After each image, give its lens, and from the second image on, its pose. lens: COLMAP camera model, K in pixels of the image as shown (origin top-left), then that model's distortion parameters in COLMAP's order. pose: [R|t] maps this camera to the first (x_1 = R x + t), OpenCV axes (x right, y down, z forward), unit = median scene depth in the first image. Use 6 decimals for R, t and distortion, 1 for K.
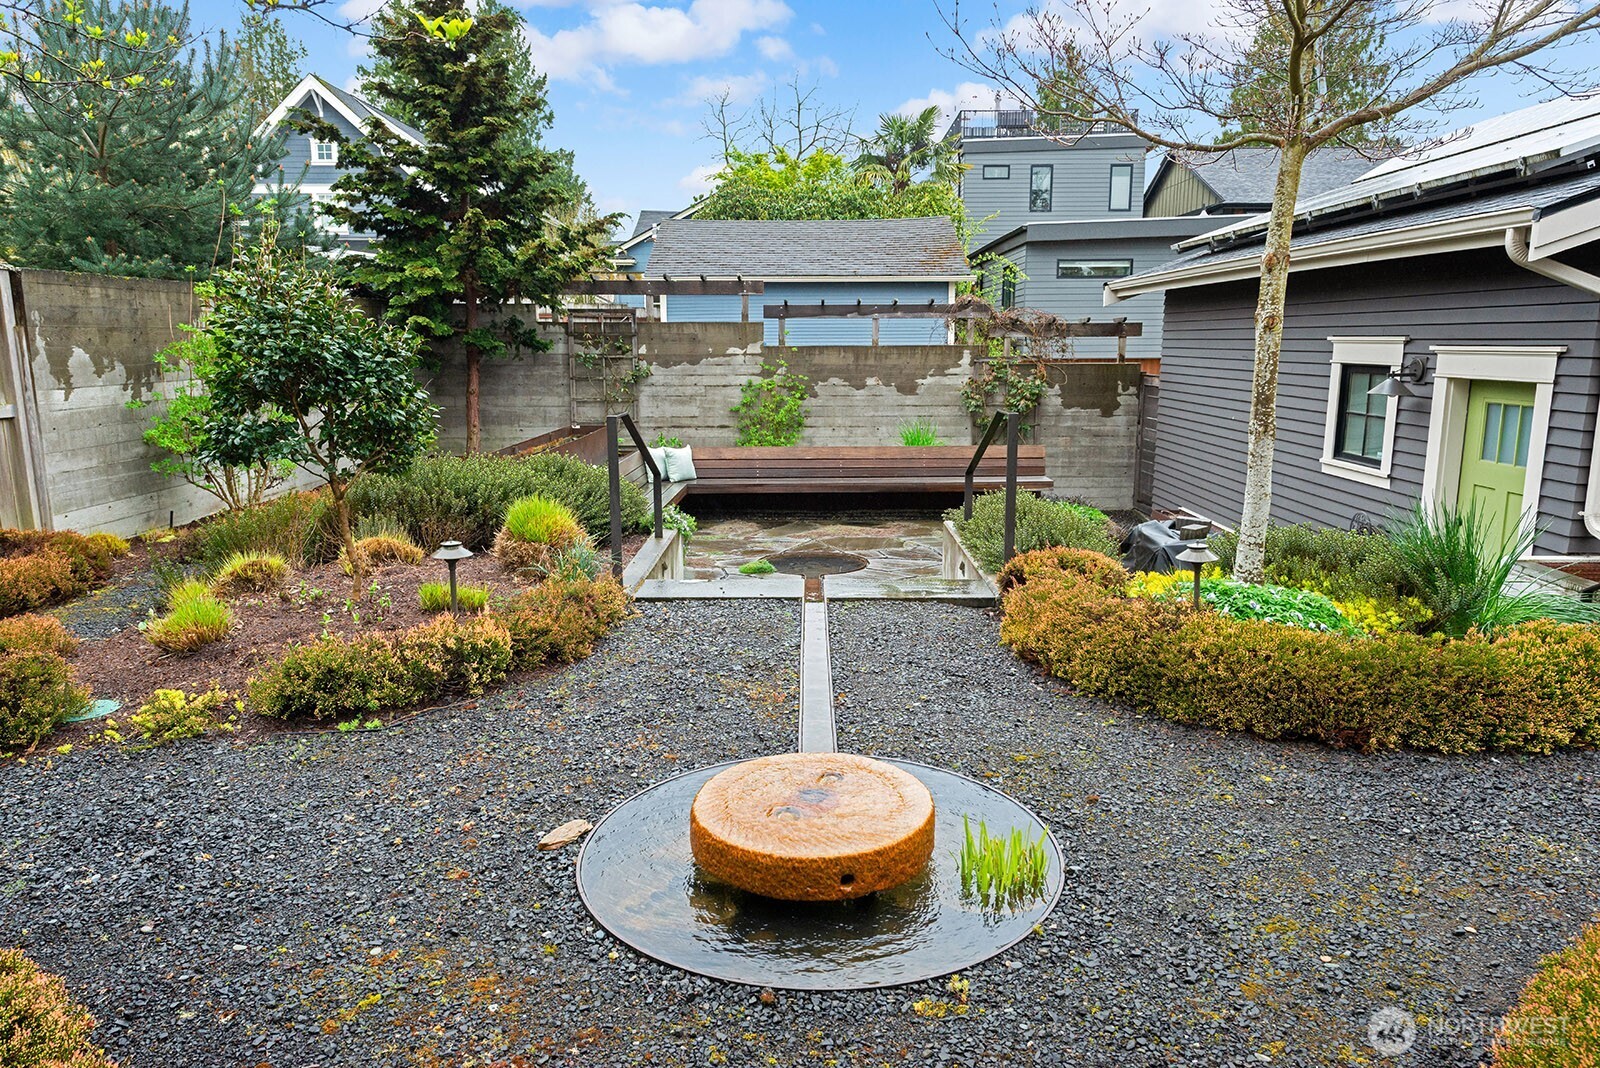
lens RADIAL K [[1064.2, 0, 802.8], [0, 1064.2, 533.4], [0, 0, 1]] dist [0.024750, -0.000123]
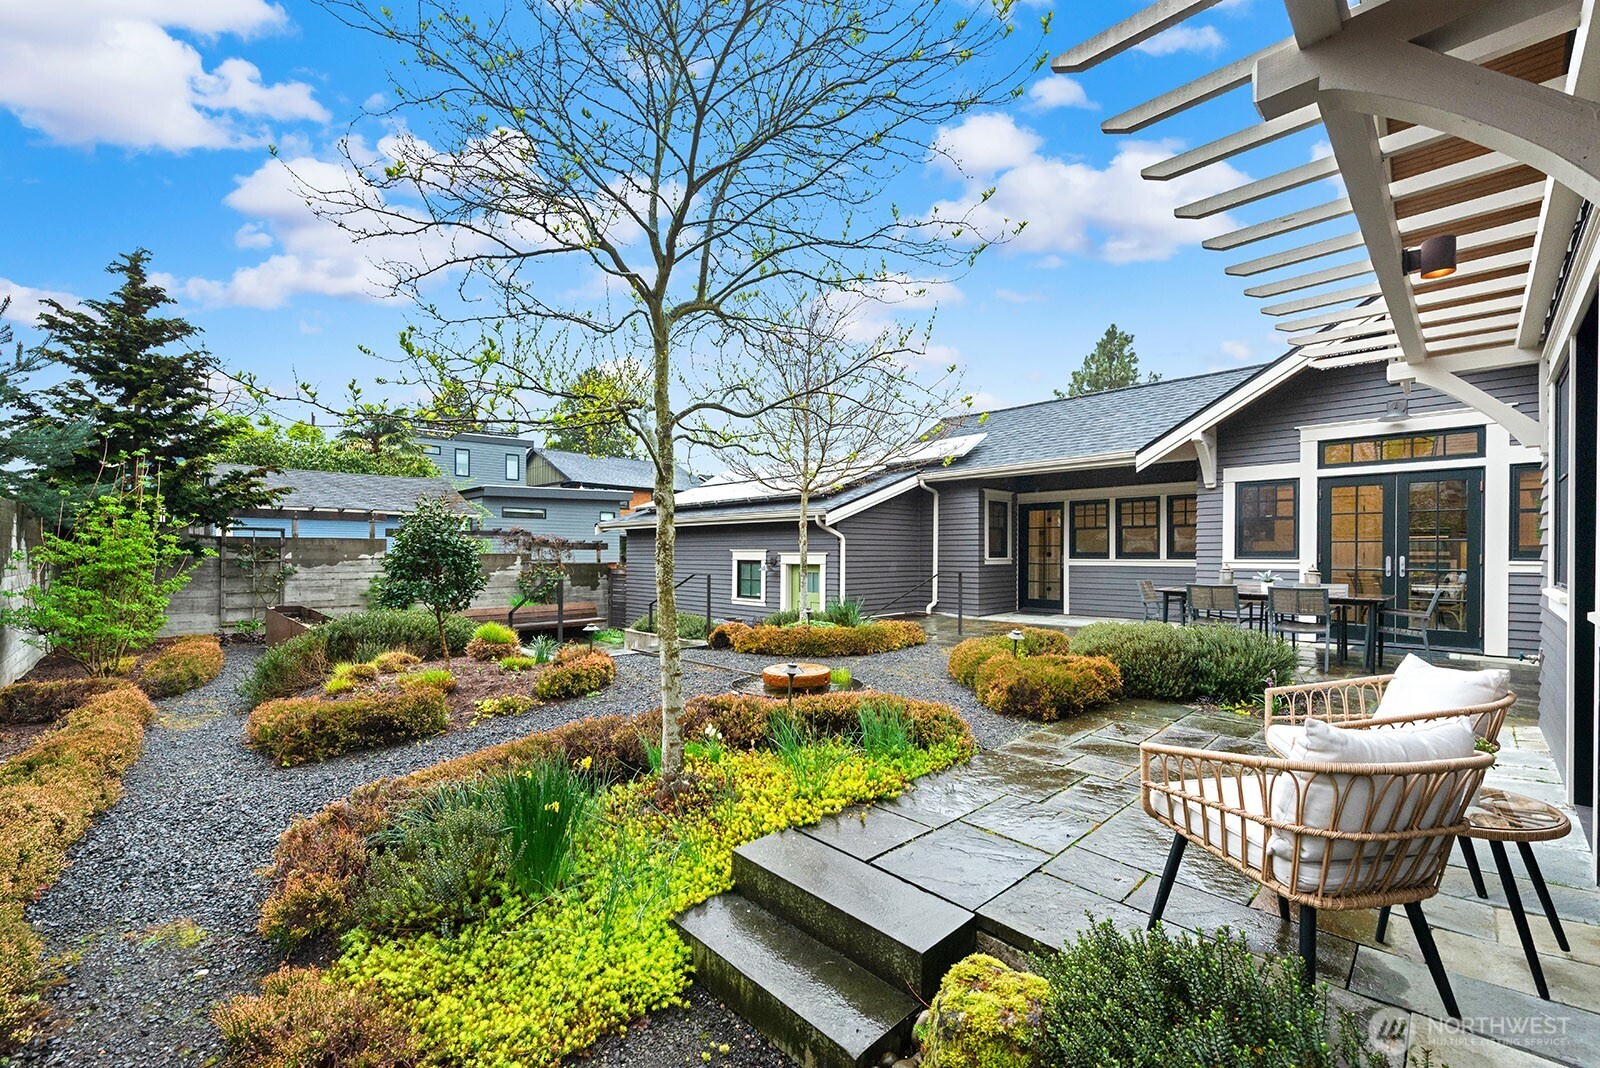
lens RADIAL K [[647.2, 0, 813.0], [0, 647.2, 548.4], [0, 0, 1]] dist [0.001468, -0.000112]
pose [[0.709147, 0.009196, 0.705000, -0.266005], [0.123710, 0.982780, -0.137257, 0.027405], [-0.694122, 0.184551, 0.695798, -0.113194]]
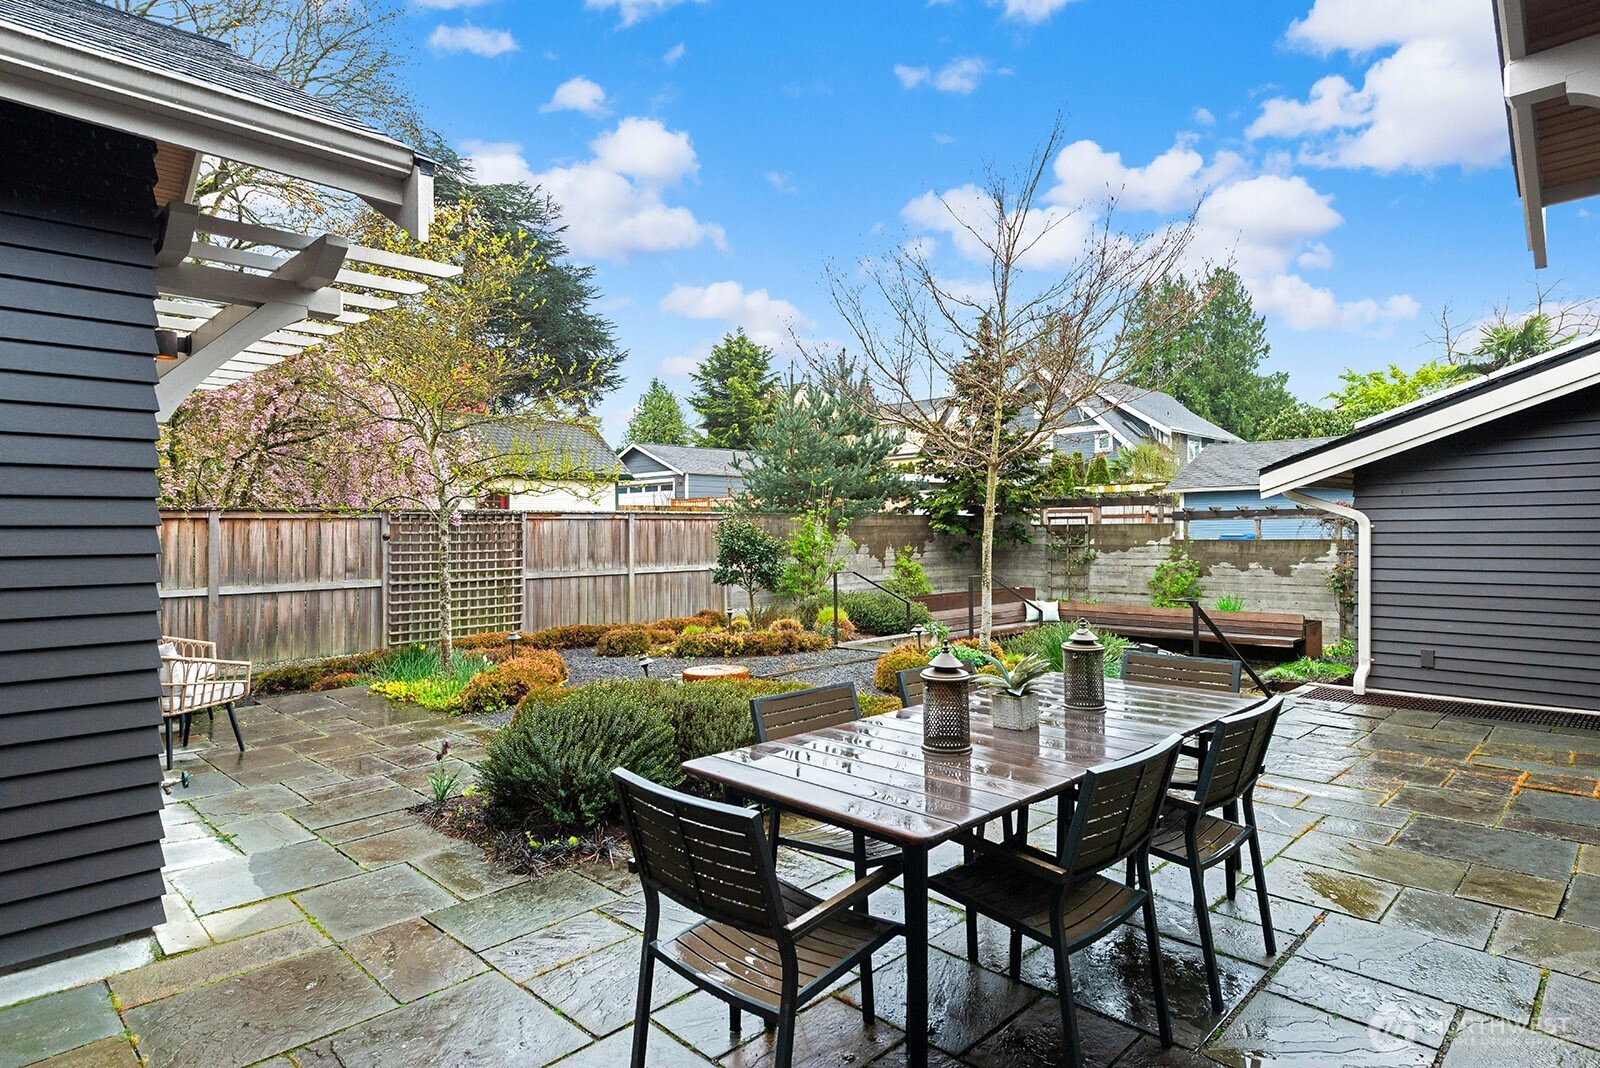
lens RADIAL K [[883.8, 0, 791.5], [0, 883.8, 532.8], [0, 0, 1]] dist [0.007084, 0.000687]
pose [[0.709176, -0.002612, -0.705027, 0.439572], [-0.119790, 0.985007, -0.124145, 0.024672], [0.694781, 0.172495, 0.698230, -0.191159]]
